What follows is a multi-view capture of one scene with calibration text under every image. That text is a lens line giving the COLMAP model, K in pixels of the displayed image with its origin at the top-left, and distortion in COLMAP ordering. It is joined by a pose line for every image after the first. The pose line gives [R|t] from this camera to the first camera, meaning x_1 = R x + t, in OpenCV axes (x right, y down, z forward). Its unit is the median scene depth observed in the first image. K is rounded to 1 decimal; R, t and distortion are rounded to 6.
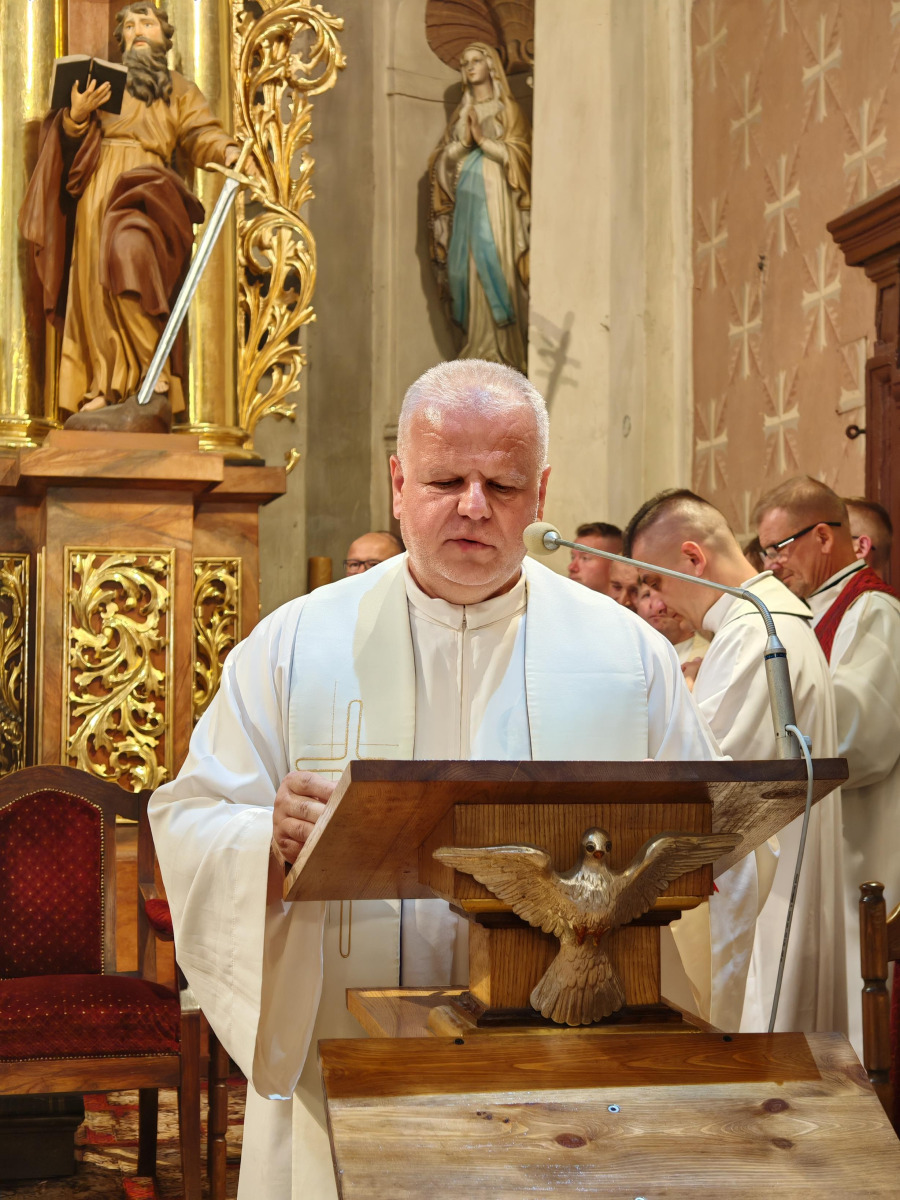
lens RADIAL K [[2382.6, 0, 470.3], [0, 2382.6, 571.6], [0, 0, 1]] dist [0.107715, 0.000000]
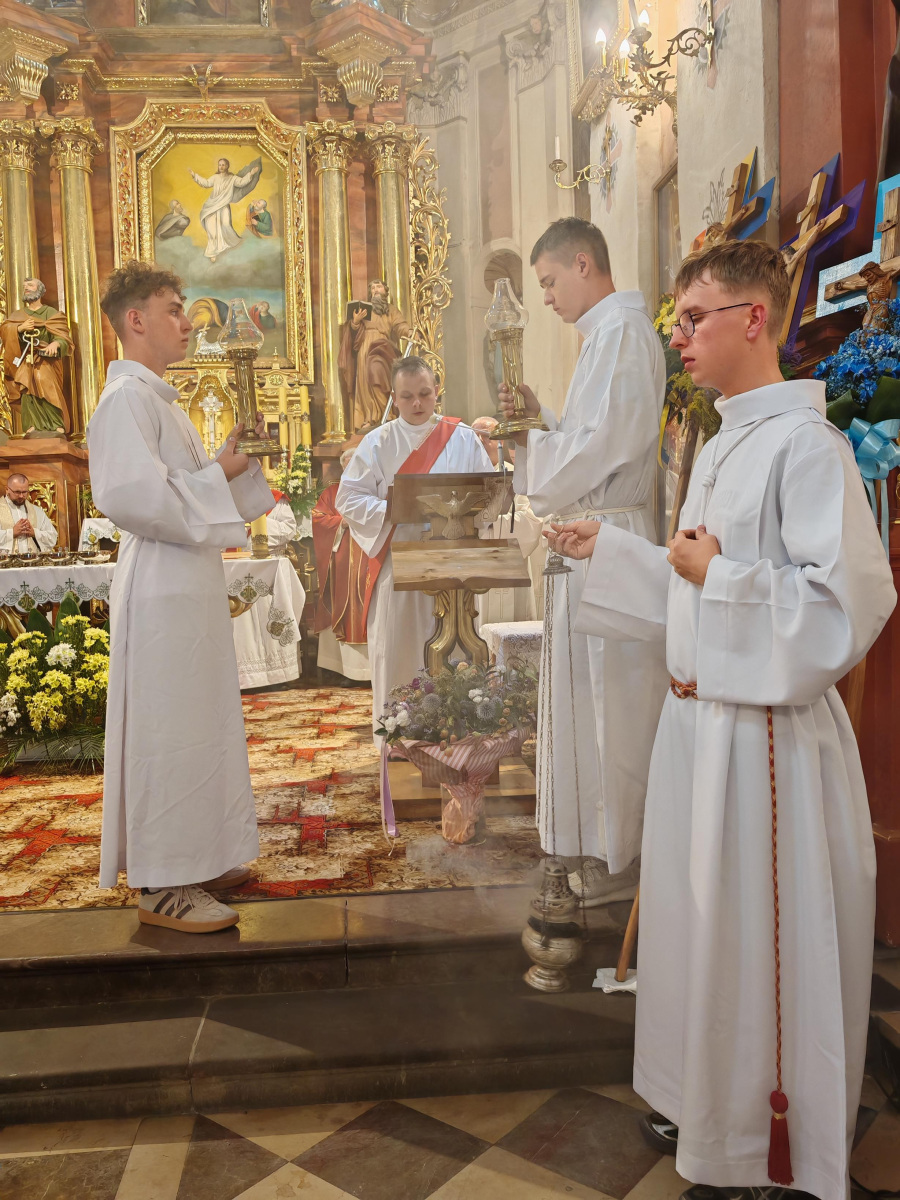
lens RADIAL K [[1004.1, 0, 458.9], [0, 1004.1, 600.5], [0, 0, 1]] dist [0.025987, -0.076022]
pose [[0.995231, -0.031502, -0.092314, 0.056152], [0.039664, 0.995335, 0.087955, 0.037683], [0.089113, -0.091197, 0.991838, -0.196970]]
